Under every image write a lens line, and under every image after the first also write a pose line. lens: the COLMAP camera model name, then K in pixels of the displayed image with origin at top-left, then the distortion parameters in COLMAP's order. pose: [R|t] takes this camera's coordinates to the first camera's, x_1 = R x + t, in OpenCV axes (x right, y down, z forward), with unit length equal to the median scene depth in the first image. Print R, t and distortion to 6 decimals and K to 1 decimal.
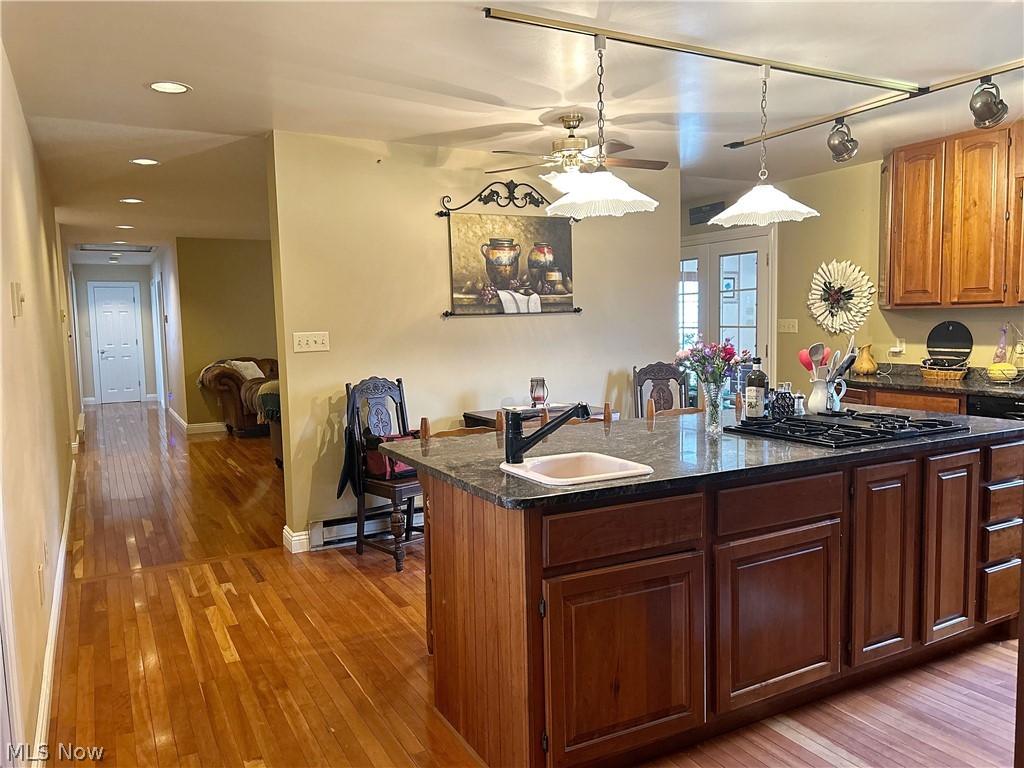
lens RADIAL K [[771.7, 0, 513.4], [0, 771.7, 384.0], [0, 0, 1]] dist [0.053546, -0.065689]
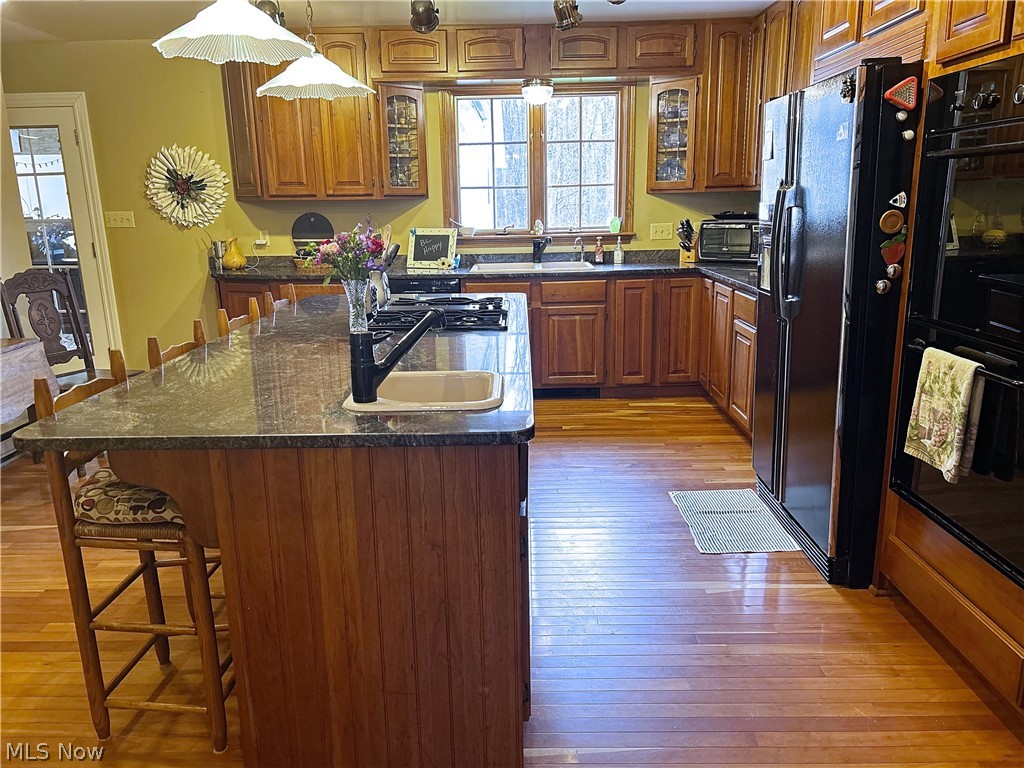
lens RADIAL K [[771.7, 0, 513.1], [0, 771.7, 385.7], [0, 0, 1]] dist [0.053546, -0.065689]
pose [[0.481601, -0.196529, 0.854071, -0.252242], [0.081258, 0.980348, 0.179766, -0.016206], [-0.872615, -0.017175, 0.488106, 0.224852]]
